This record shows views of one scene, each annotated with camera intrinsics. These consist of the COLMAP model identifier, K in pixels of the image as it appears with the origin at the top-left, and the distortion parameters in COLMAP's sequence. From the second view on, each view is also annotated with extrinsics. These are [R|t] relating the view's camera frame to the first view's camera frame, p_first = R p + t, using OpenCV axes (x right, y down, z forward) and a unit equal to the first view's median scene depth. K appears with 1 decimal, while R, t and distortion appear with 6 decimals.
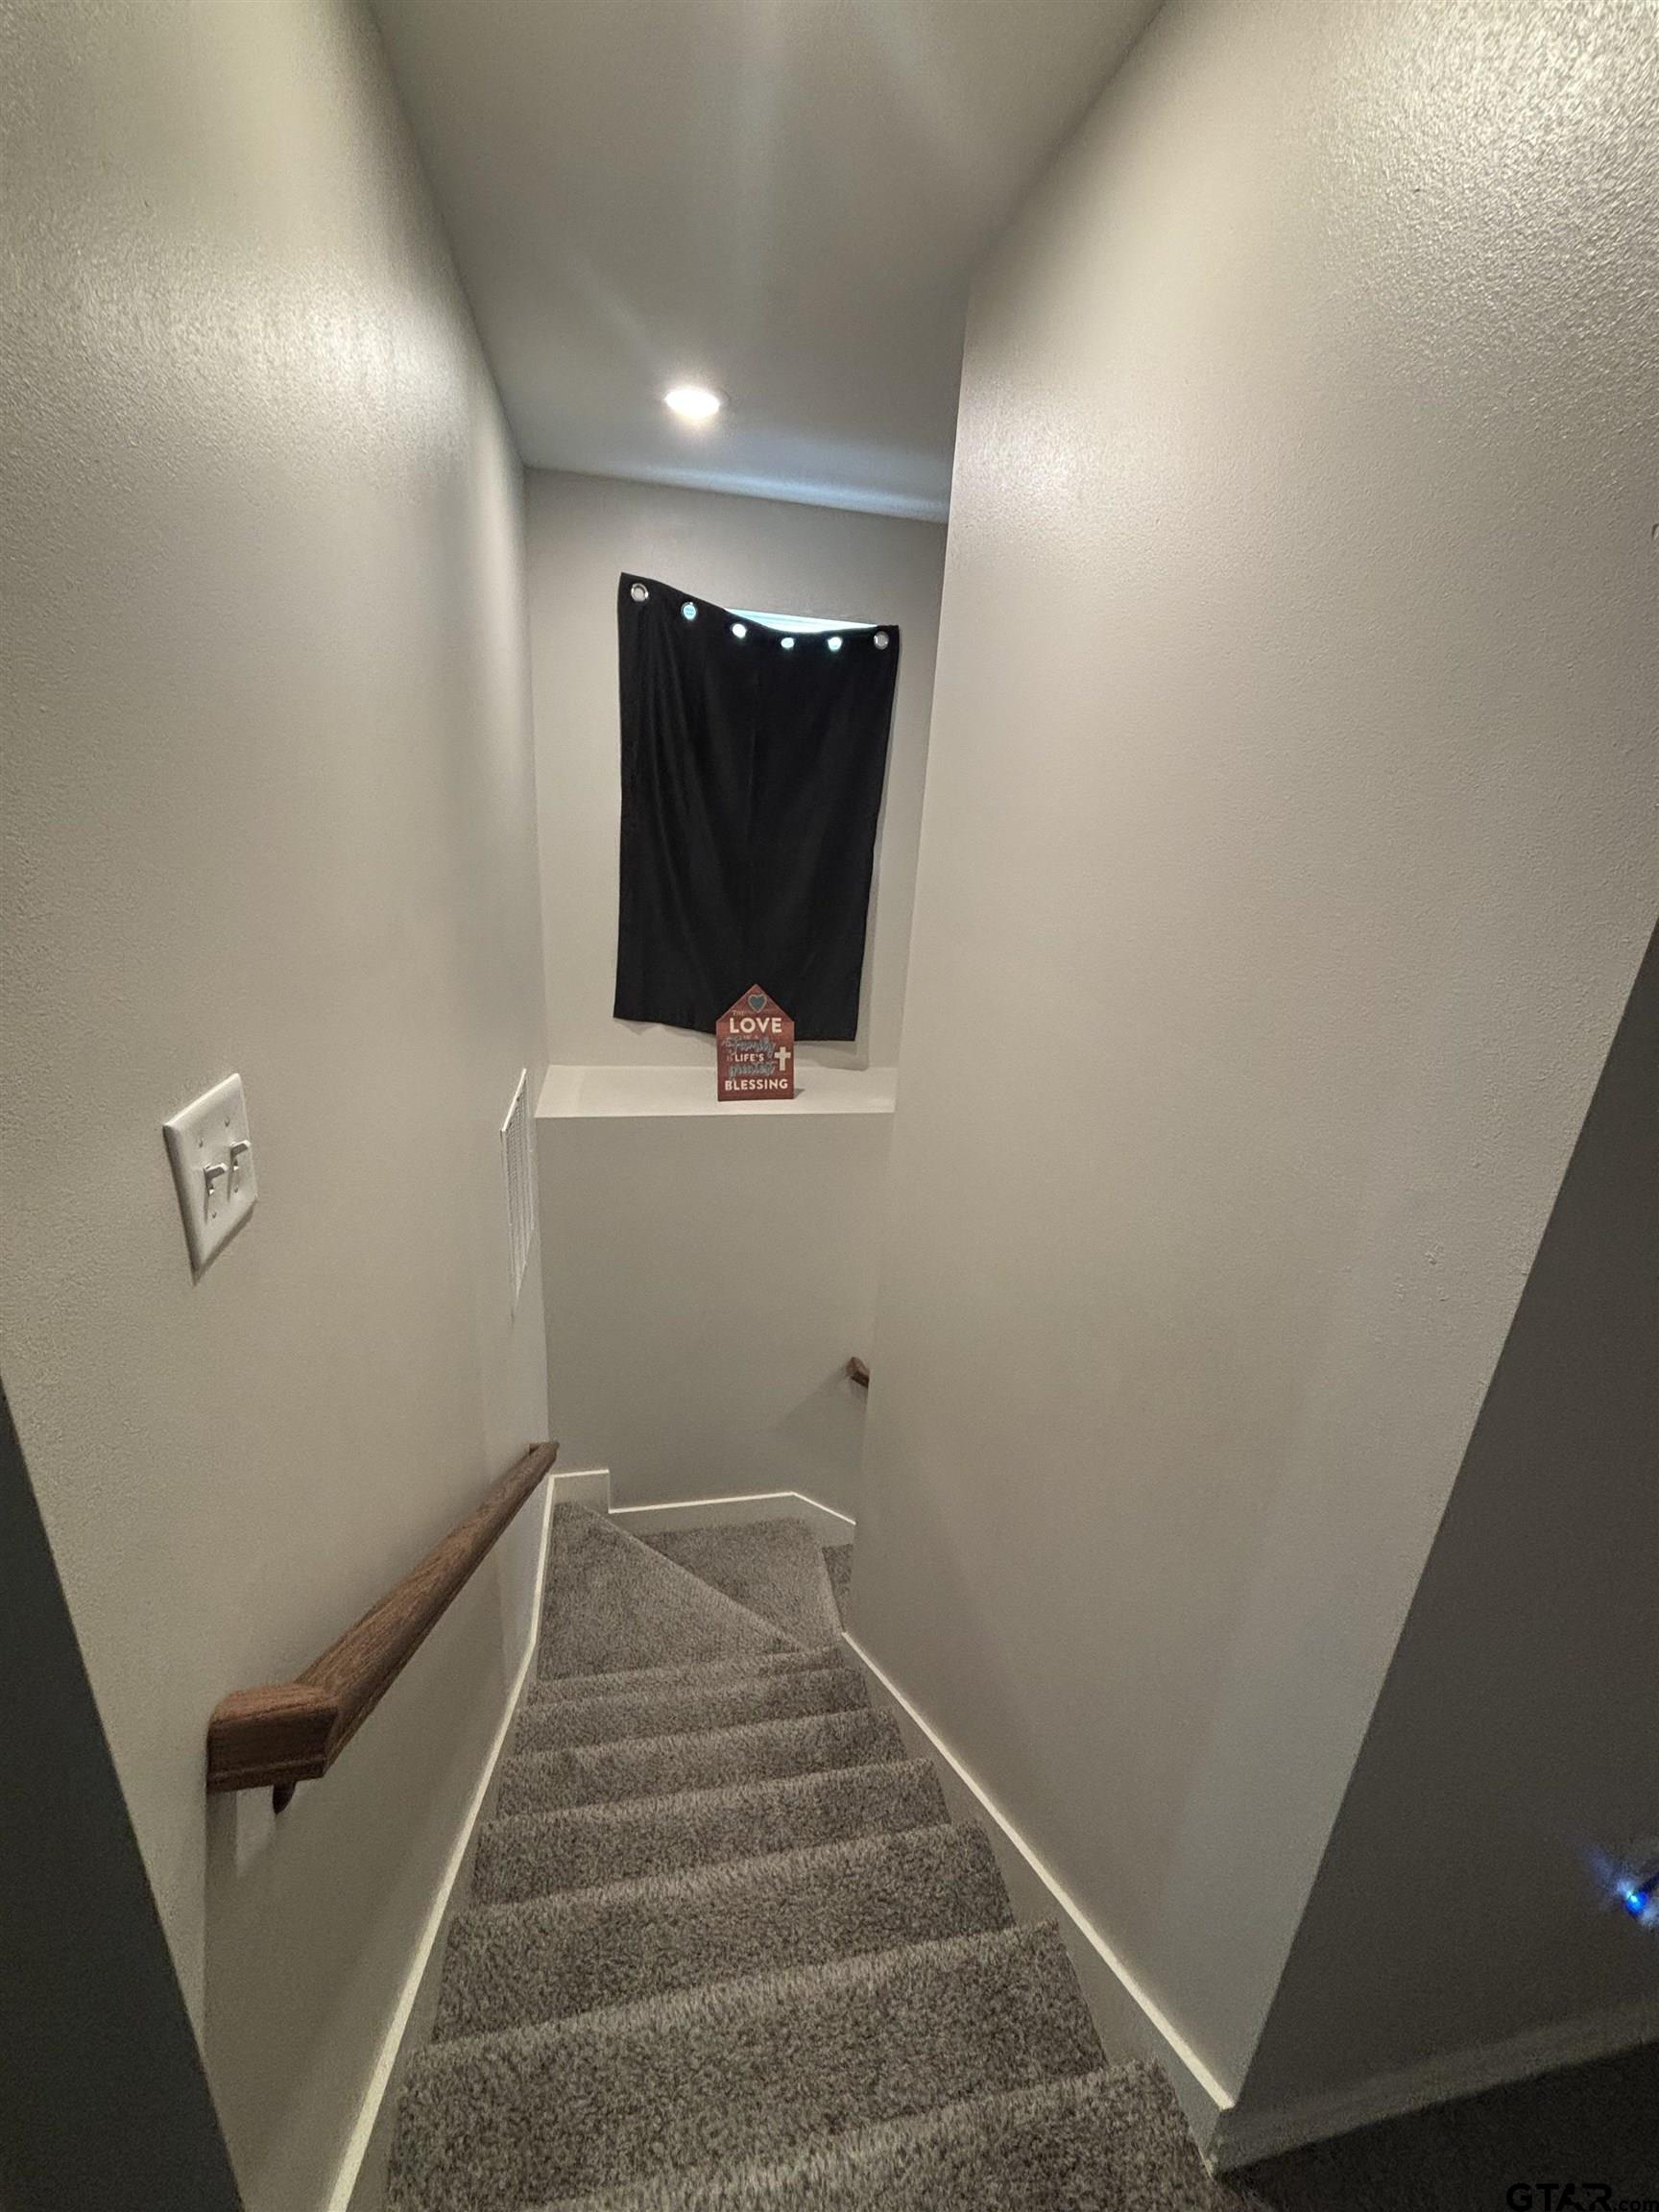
lens RADIAL K [[902.2, 0, 824.2], [0, 902.2, 1105.7], [0, 0, 1]] dist [0.007990, -0.001675]
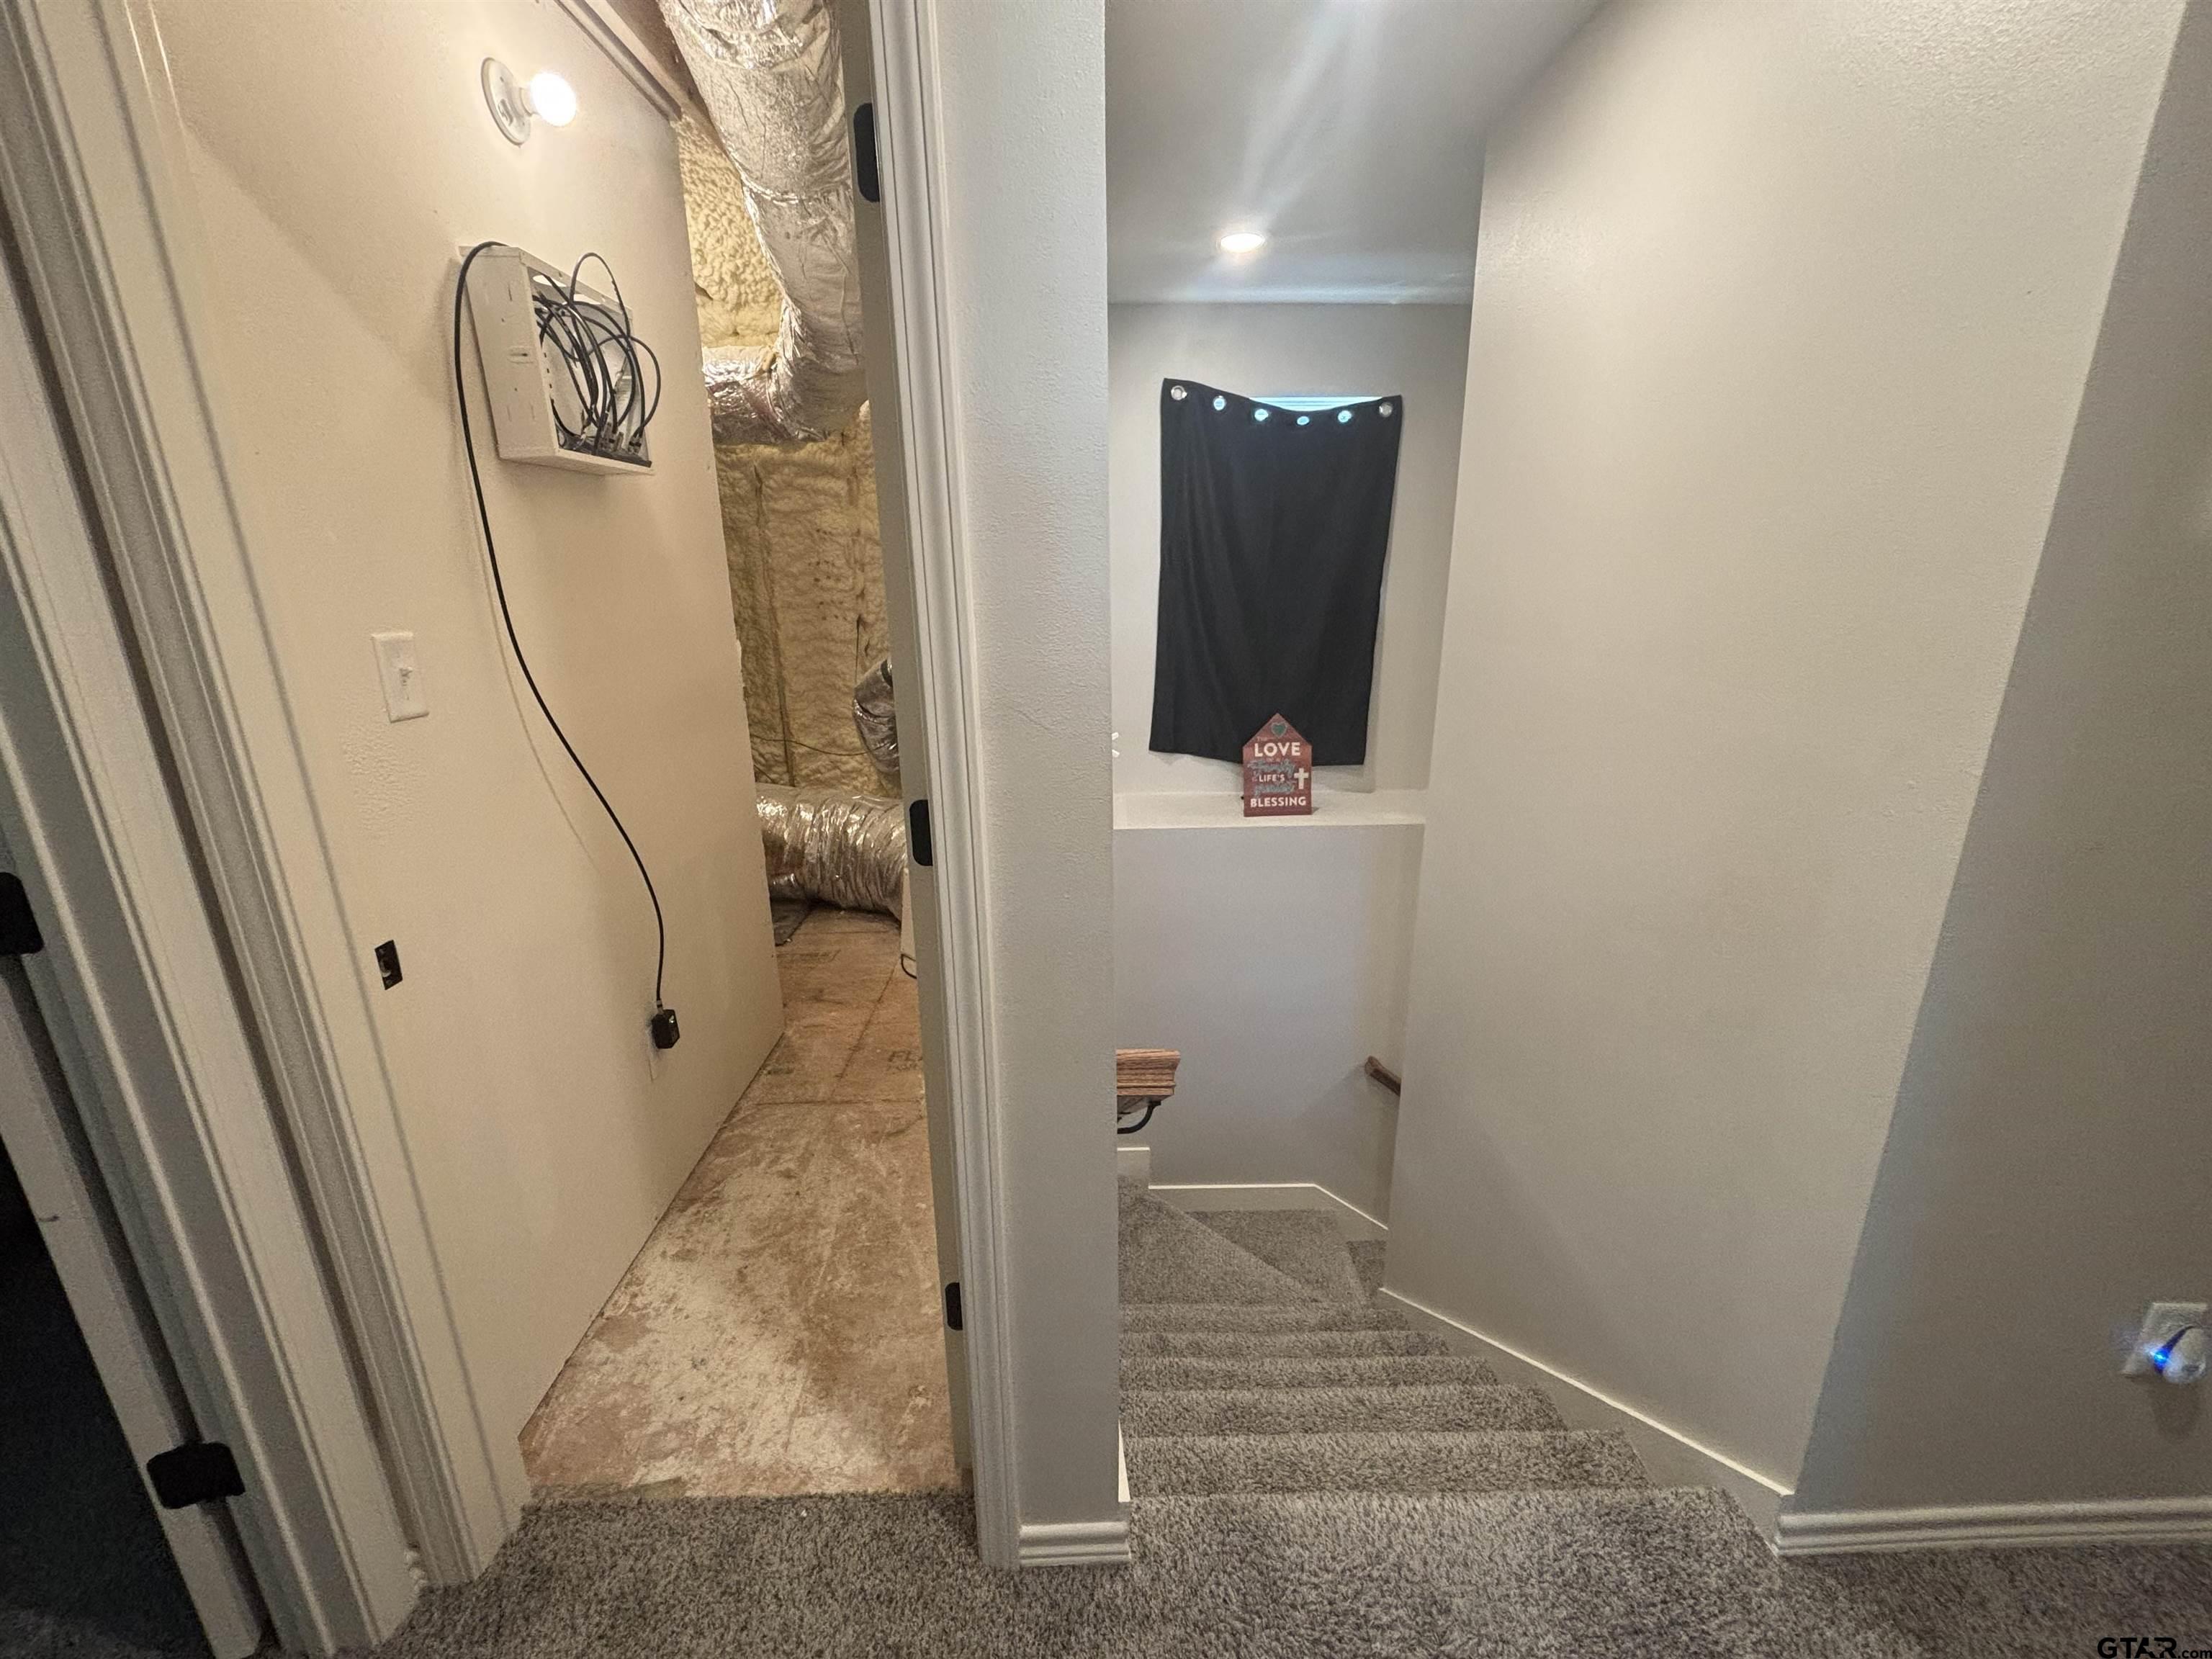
lens RADIAL K [[902.2, 0, 1115.5], [0, 902.2, 827.6], [0, 0, 1]] dist [0.007990, -0.001675]
pose [[0.983150, -0.021685, -0.181511, -0.073015], [0.010498, 0.997998, -0.062369, 0.078882], [0.182500, 0.059412, 0.981409, -0.149505]]
